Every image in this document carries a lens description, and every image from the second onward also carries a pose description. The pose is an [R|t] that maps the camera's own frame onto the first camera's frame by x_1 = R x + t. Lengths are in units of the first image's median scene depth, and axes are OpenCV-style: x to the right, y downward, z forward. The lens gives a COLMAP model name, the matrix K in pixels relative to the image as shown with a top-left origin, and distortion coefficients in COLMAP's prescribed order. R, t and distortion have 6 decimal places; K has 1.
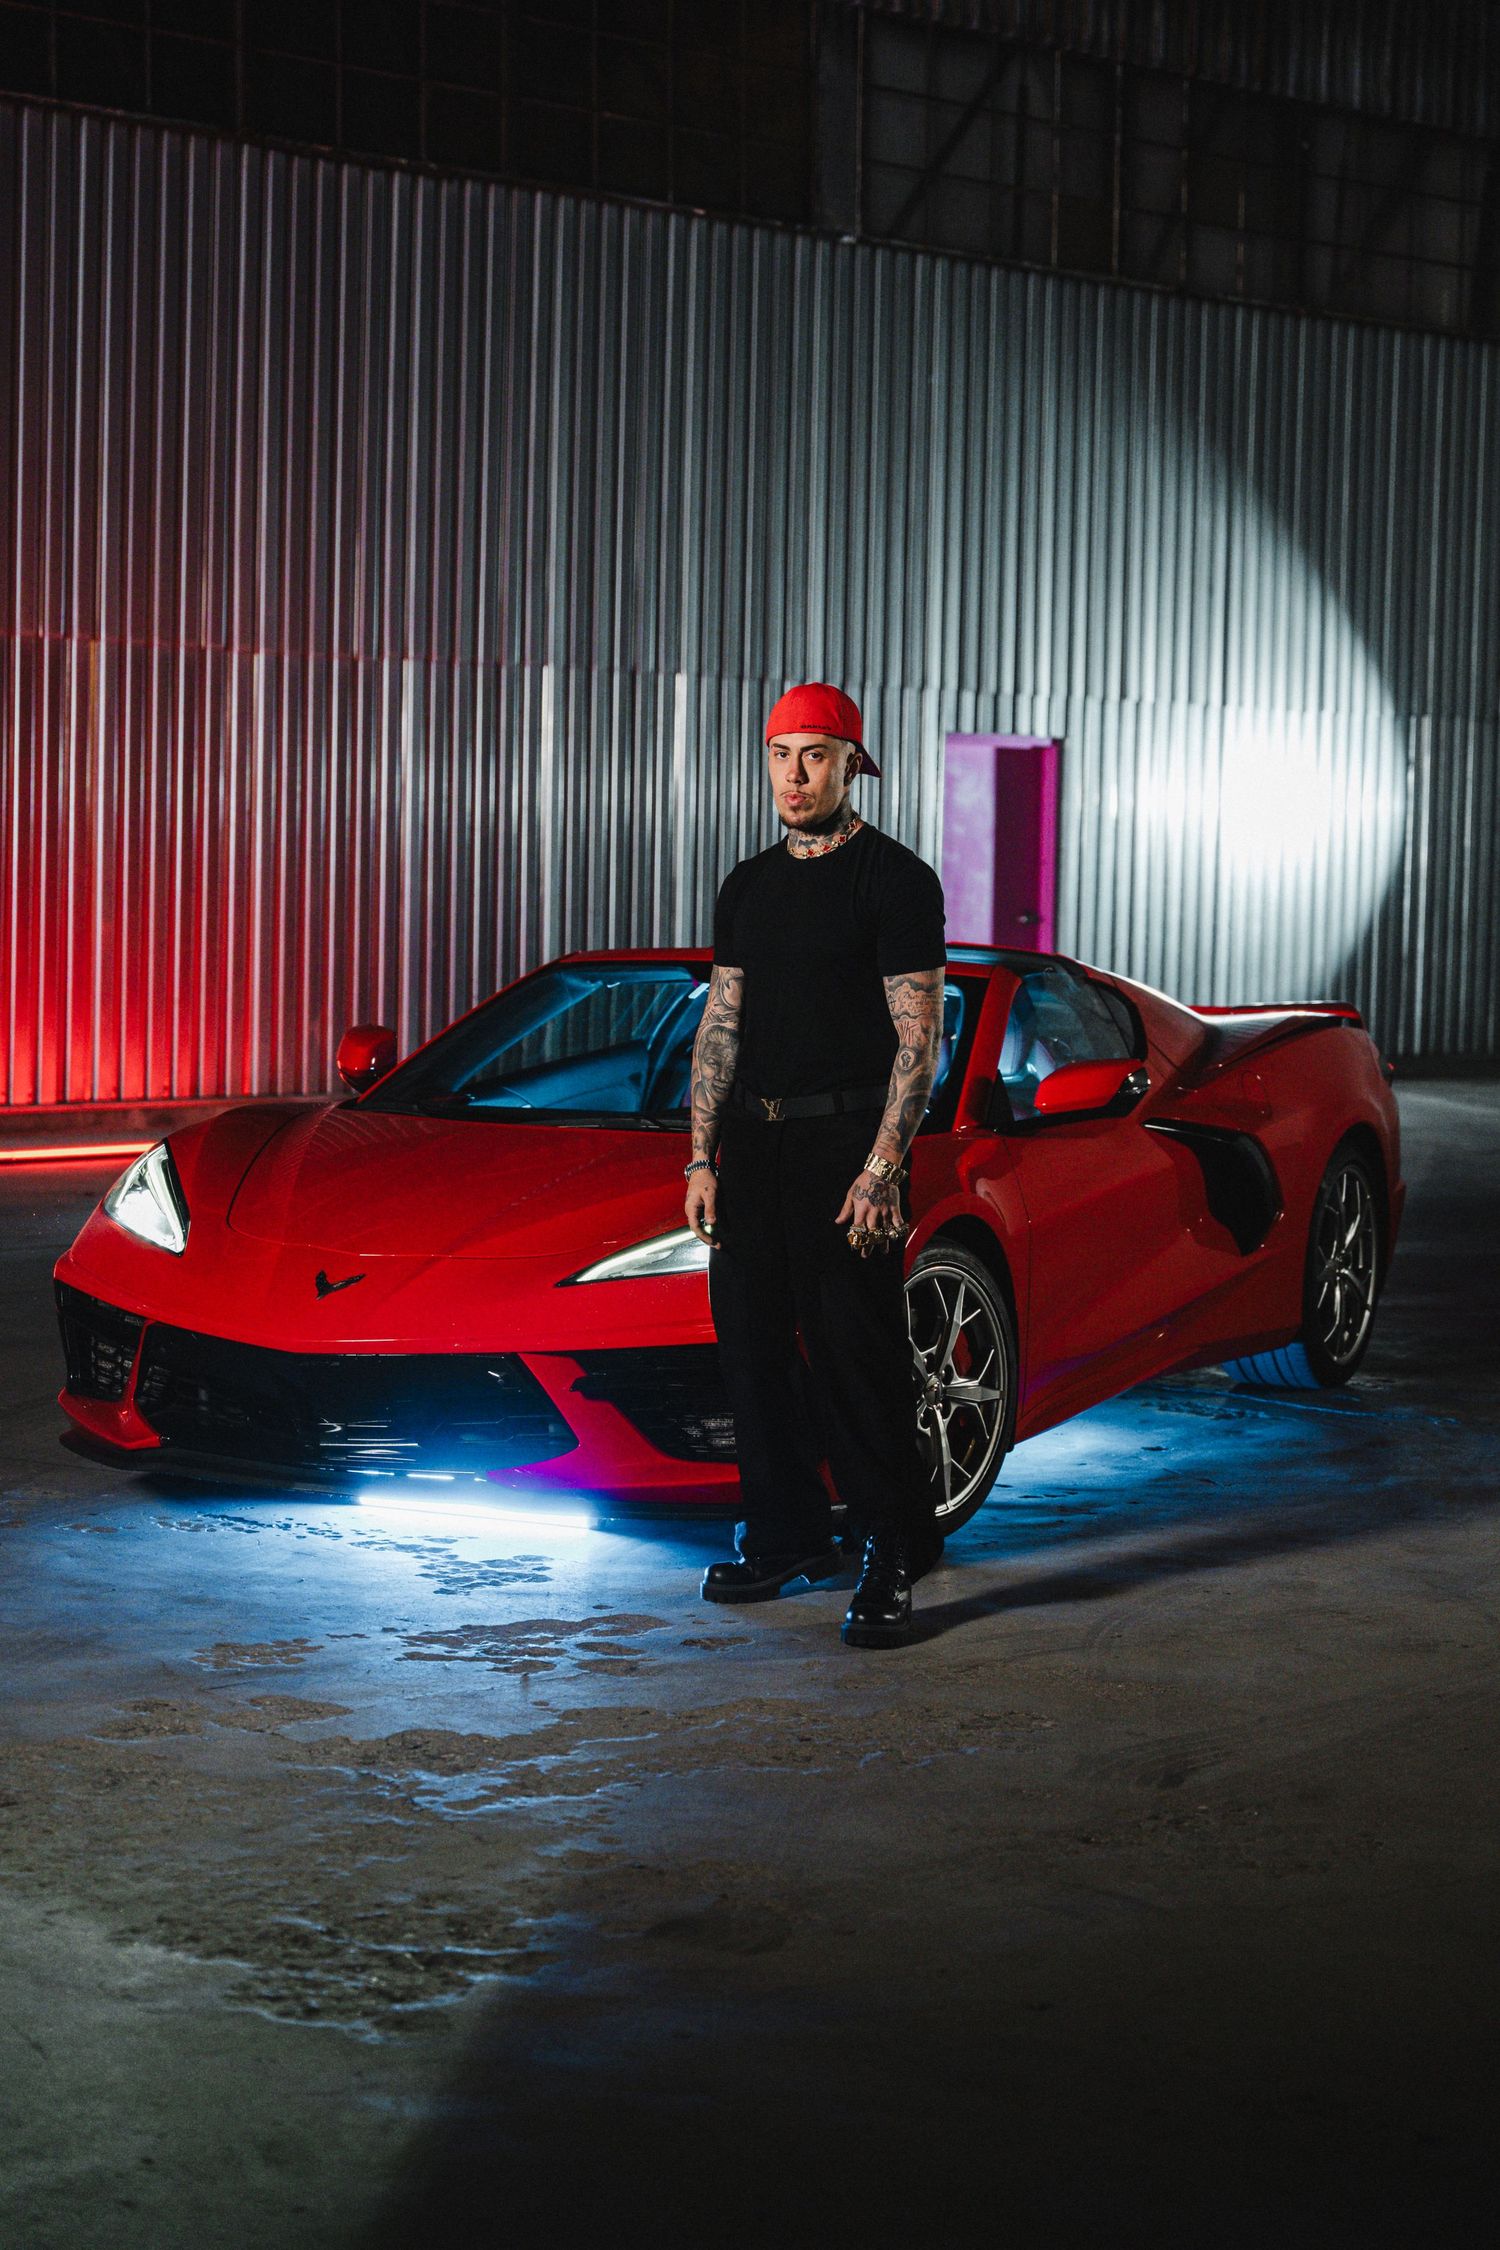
lens RADIAL K [[3923.4, 0, 749.8], [0, 3923.4, 1119.7], [0, 0, 1]] dist [0.011785, 0.000000]
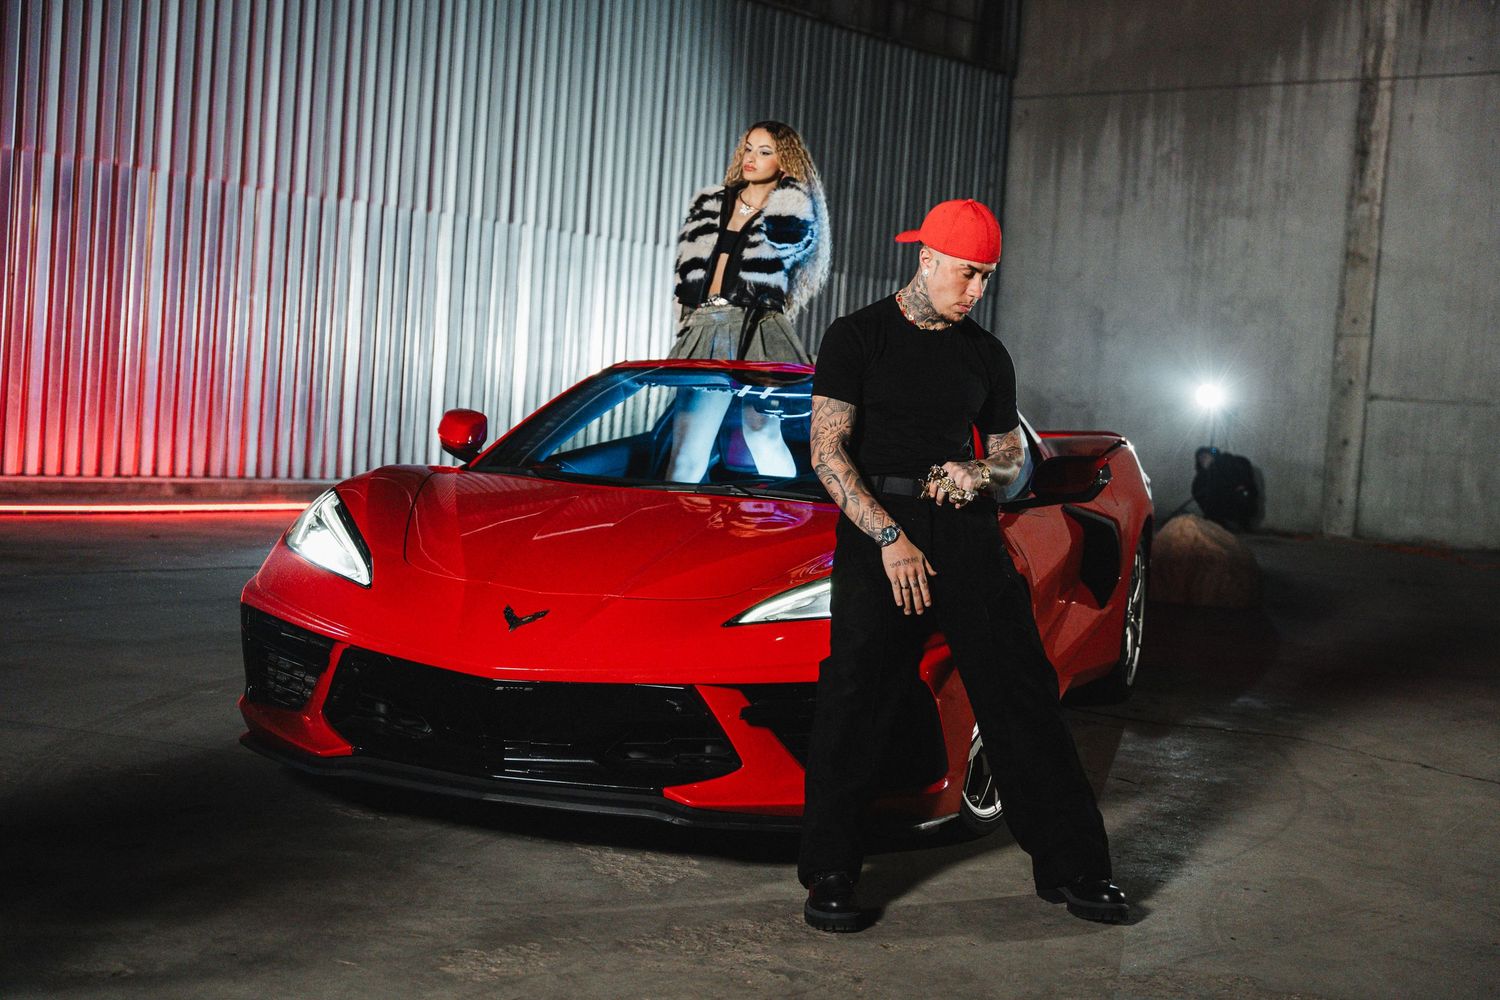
lens RADIAL K [[2047.3, 0, 745.9], [0, 2047.3, 501.2], [0, 0, 1]] dist [0.007012, 0.000000]
pose [[0.985426, 0.042128, 0.164808, -0.057725], [-0.040277, 0.999082, -0.014557, 0.005791], [-0.165270, 0.007707, 0.986218, 0.164878]]
